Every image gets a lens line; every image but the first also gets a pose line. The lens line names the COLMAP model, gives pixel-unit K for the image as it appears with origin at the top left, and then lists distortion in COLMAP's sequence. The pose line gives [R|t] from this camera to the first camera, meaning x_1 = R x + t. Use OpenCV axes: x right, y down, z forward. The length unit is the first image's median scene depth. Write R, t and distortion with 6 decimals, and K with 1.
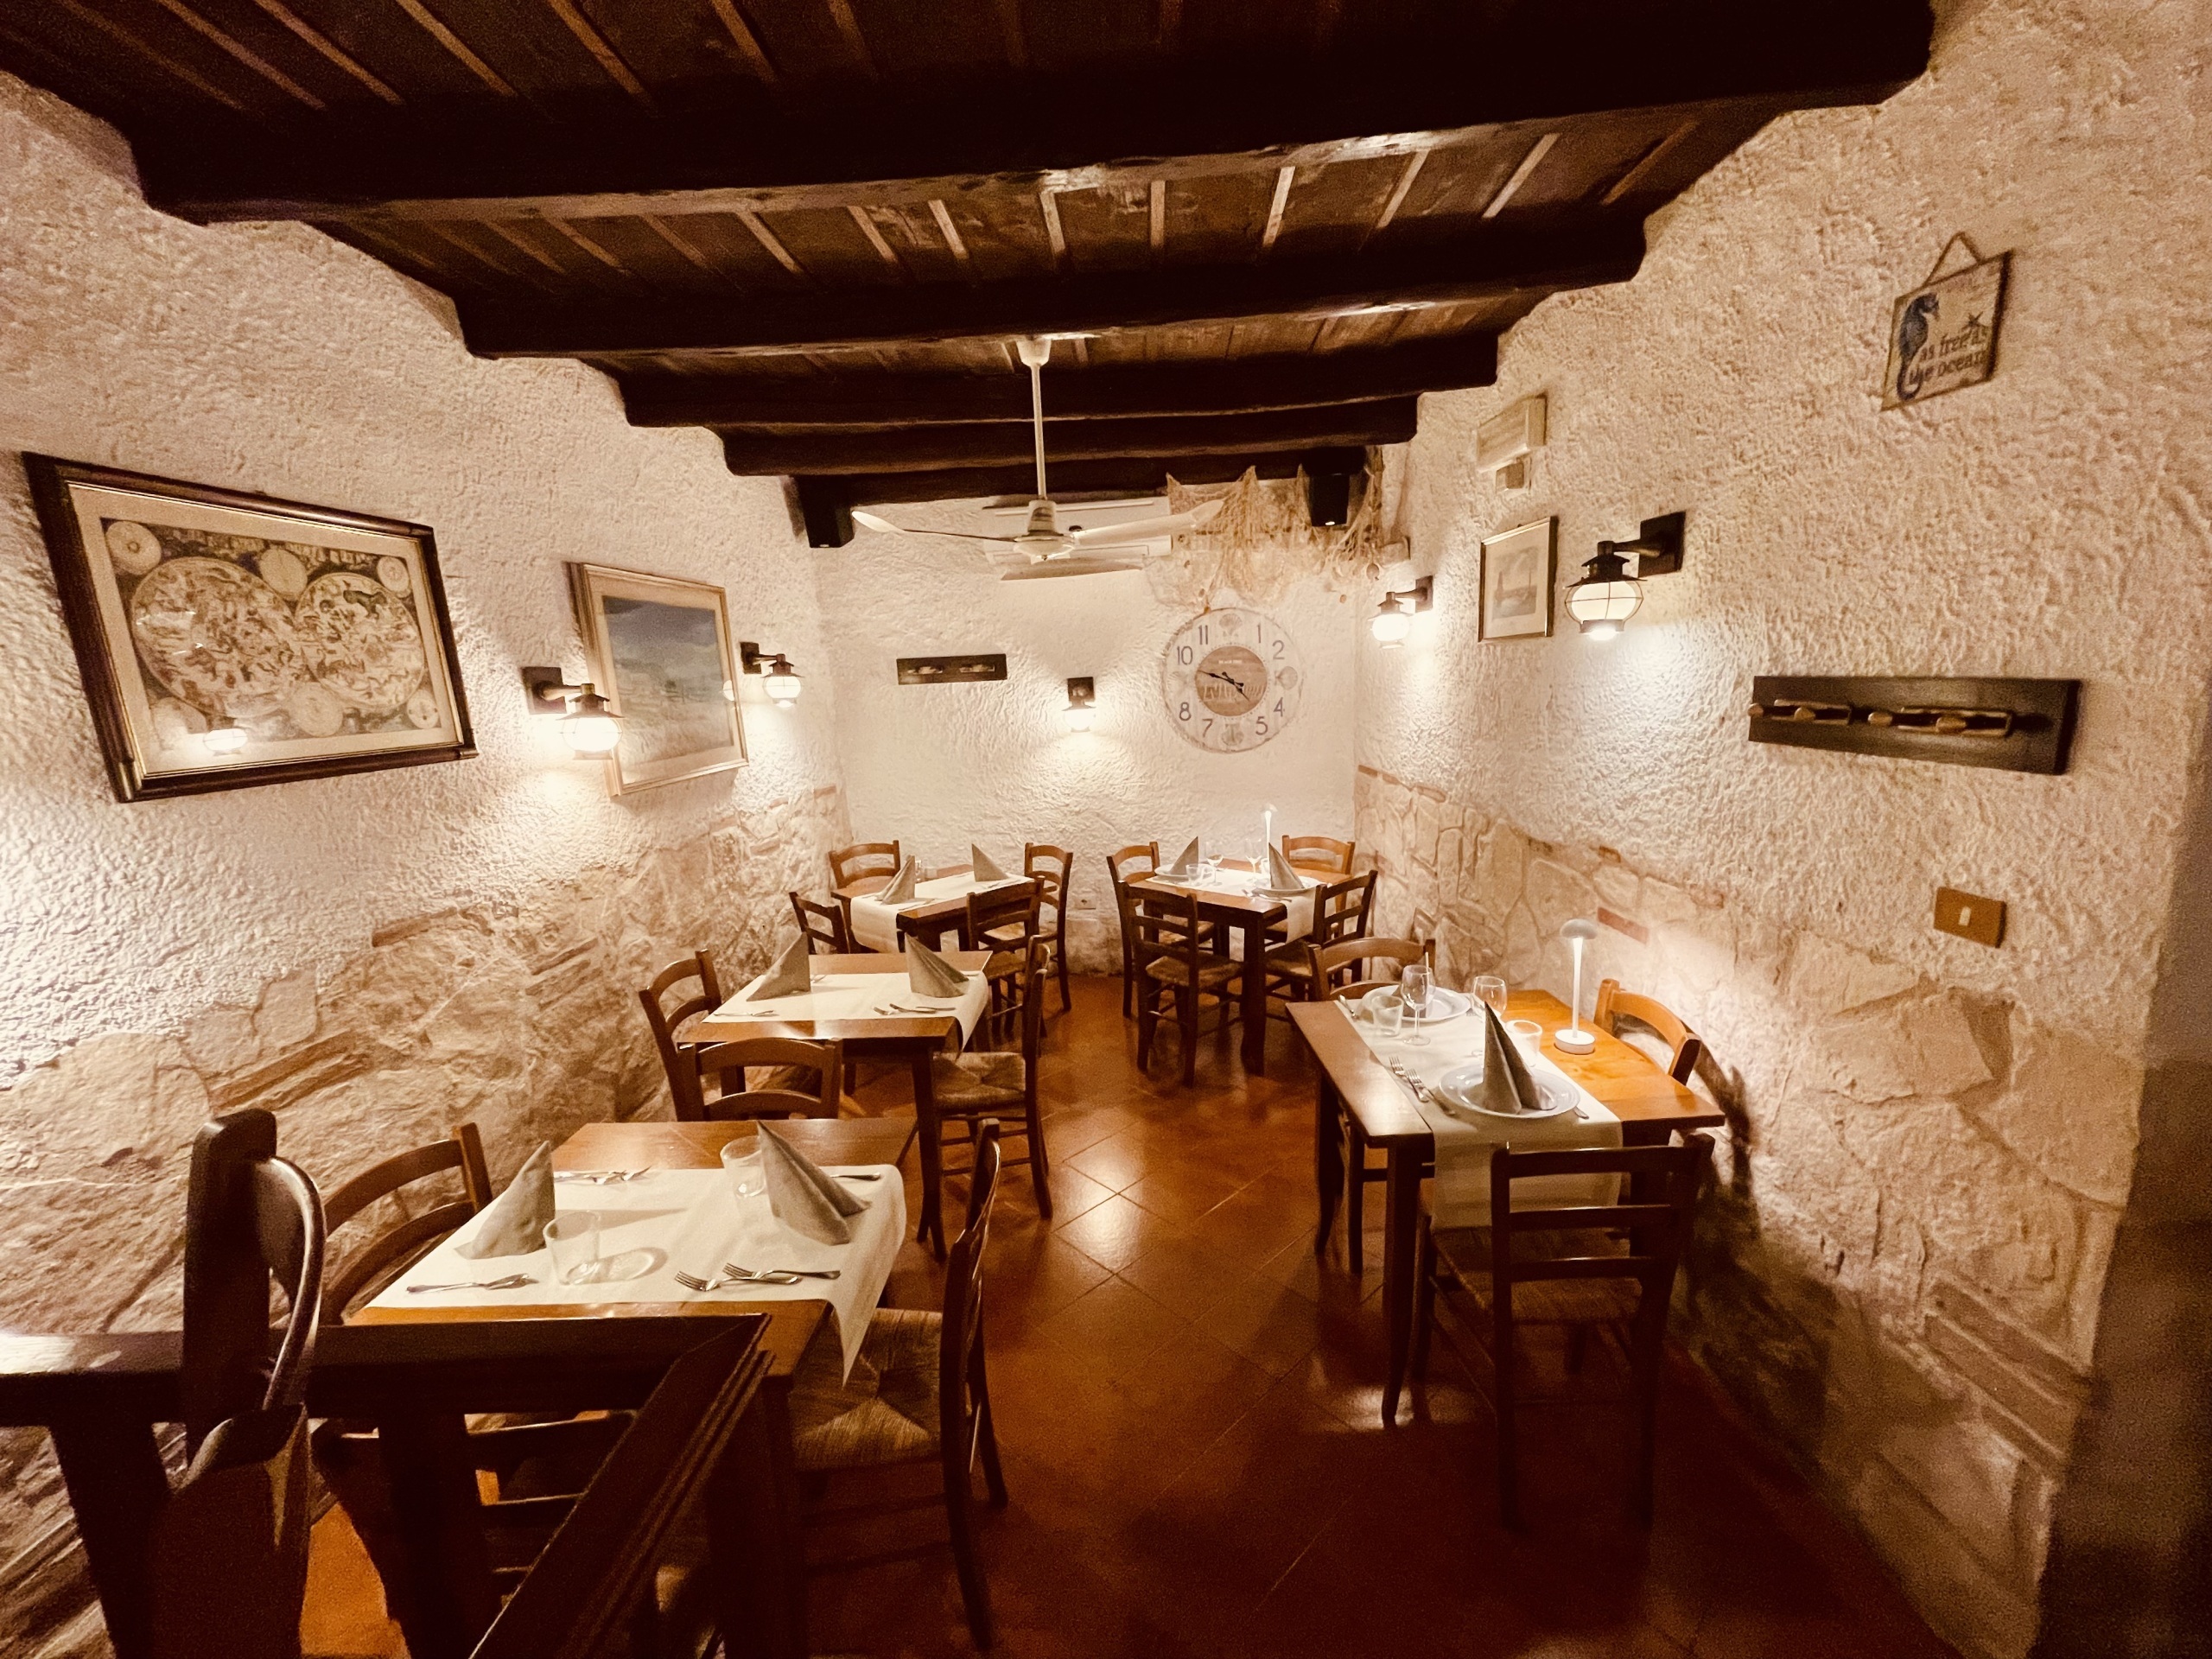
lens RADIAL K [[904.7, 0, 1108.0], [0, 904.7, 825.6], [0, 0, 1]] dist [-0.001412, 0.000003]
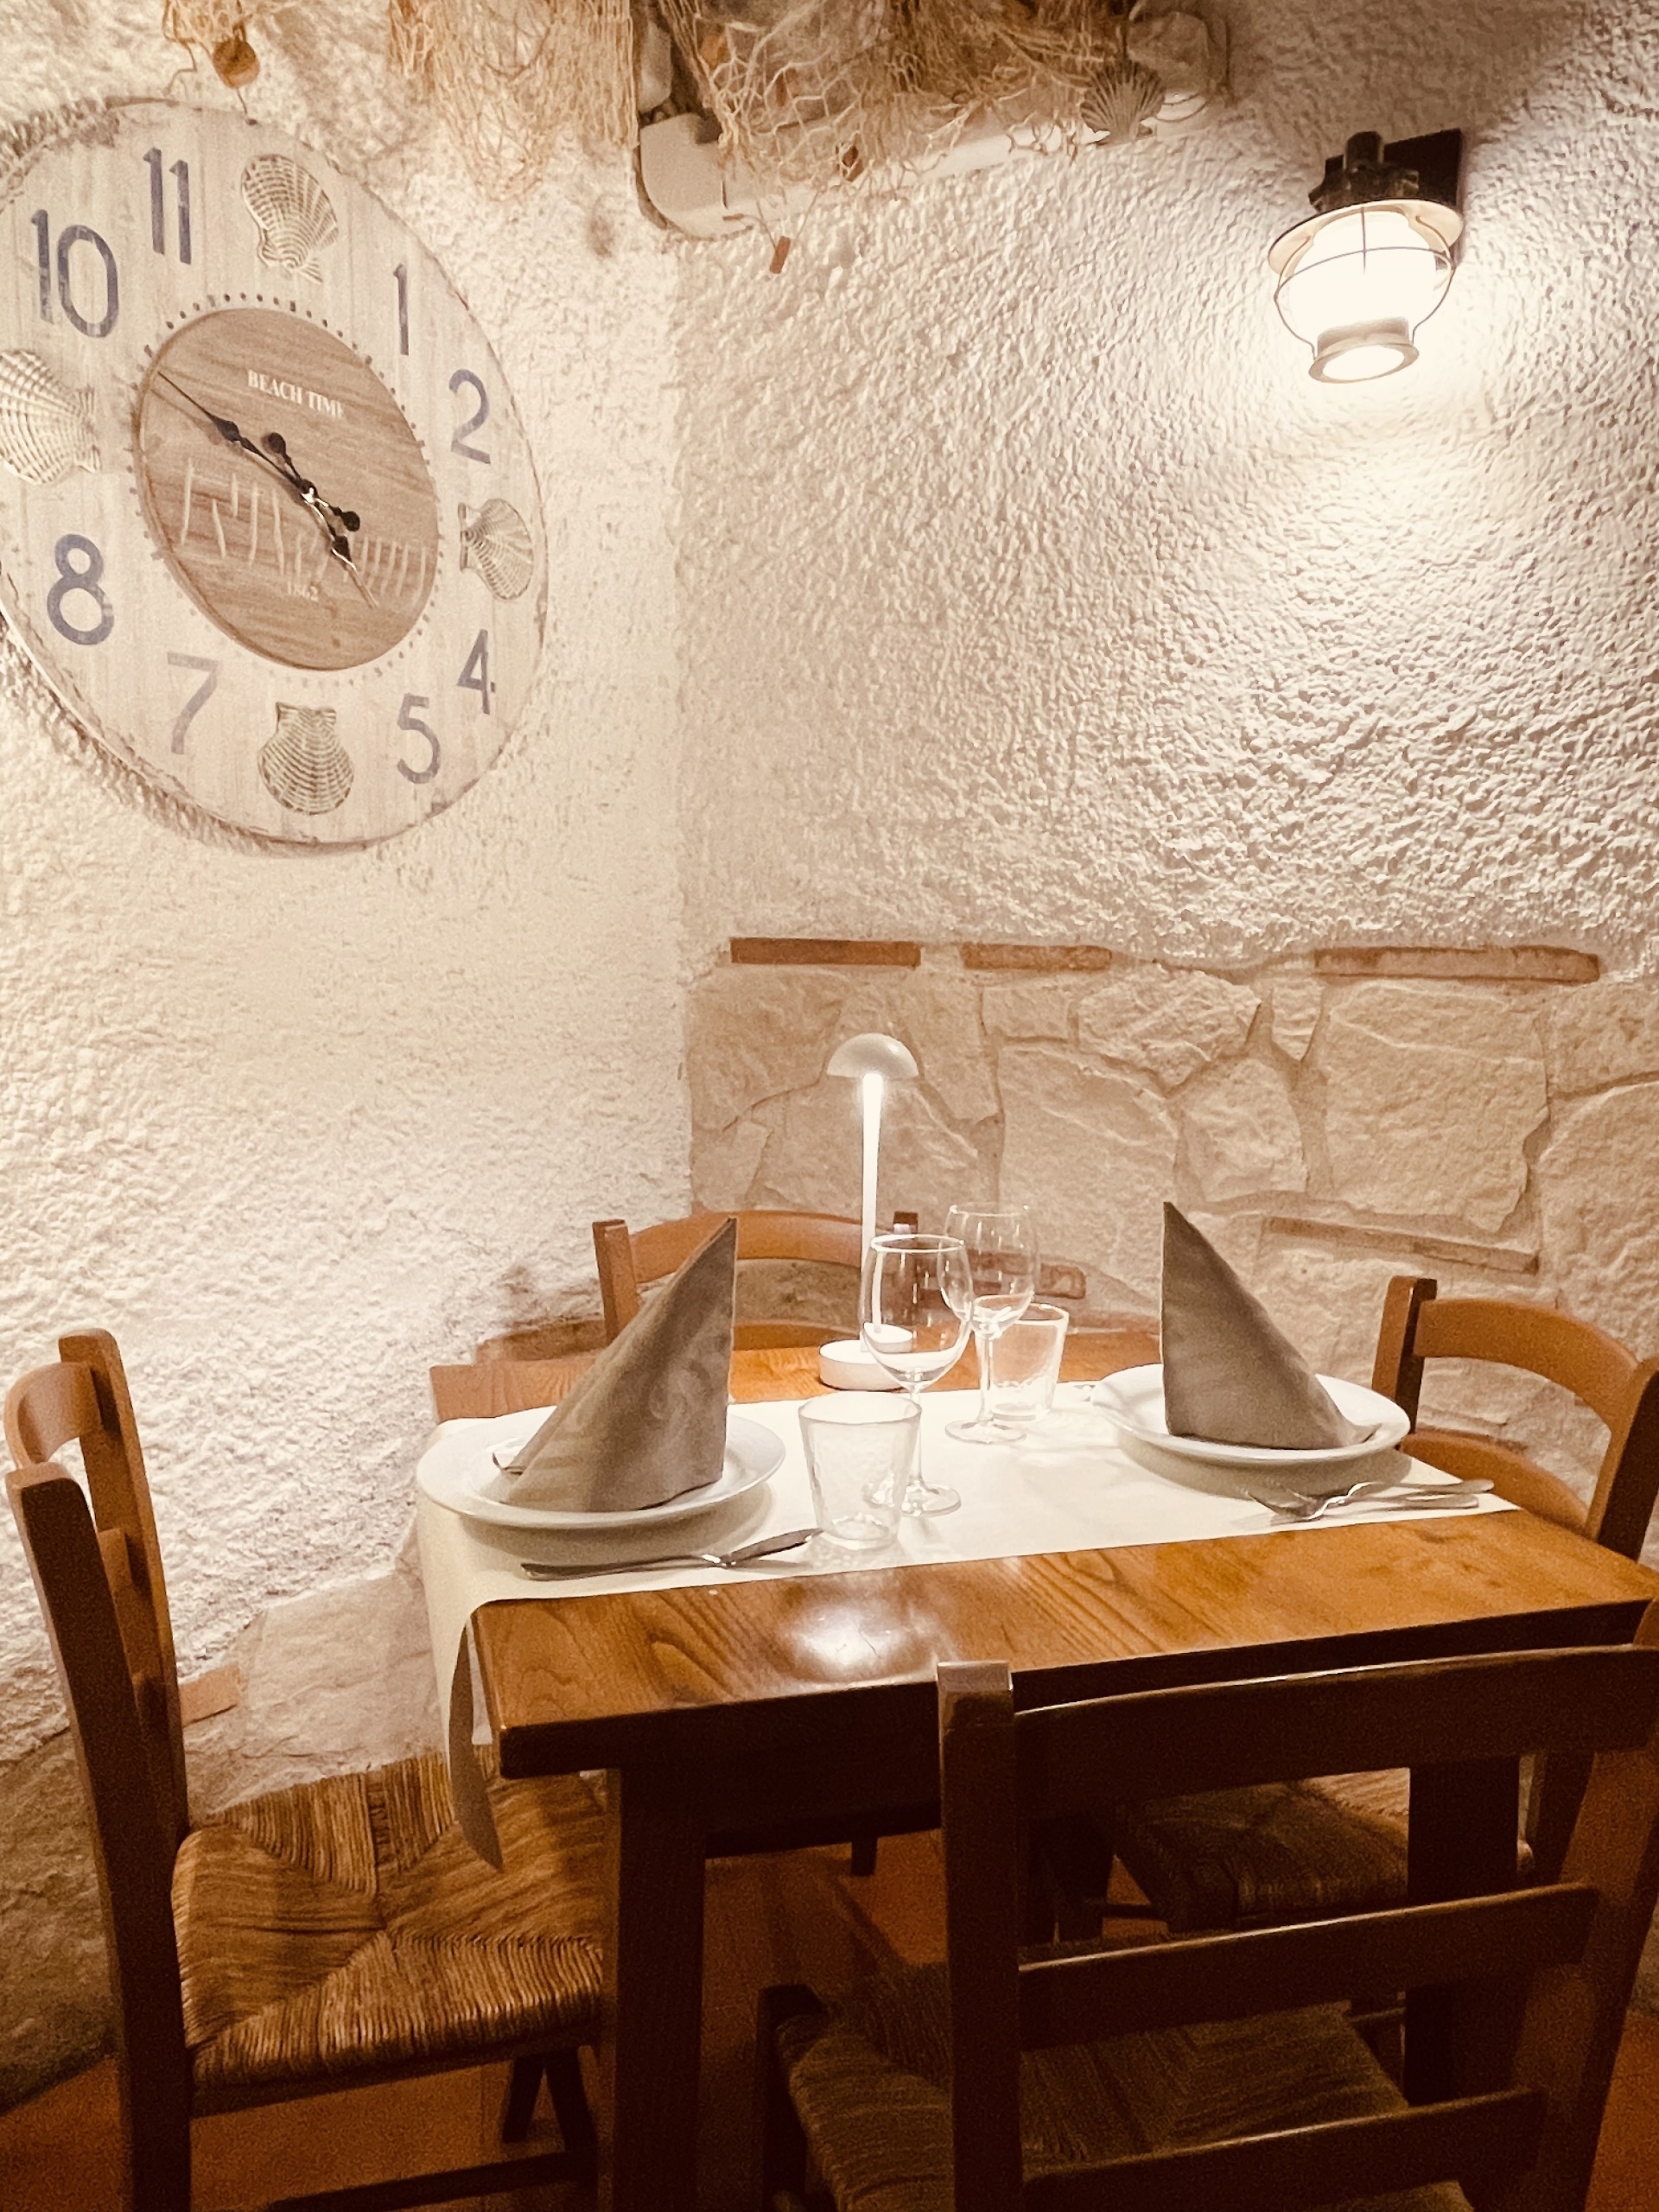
lens RADIAL K [[1603.6, 0, 828.5], [0, 1603.6, 1113.3], [0, 0, 1]] dist [0.019160, -0.036245]
pose [[0.515745, -0.026542, 0.856331, -0.204056], [0.108145, 0.993542, -0.034338, 0.006843], [-0.849889, 0.110318, 0.515284, 1.291348]]
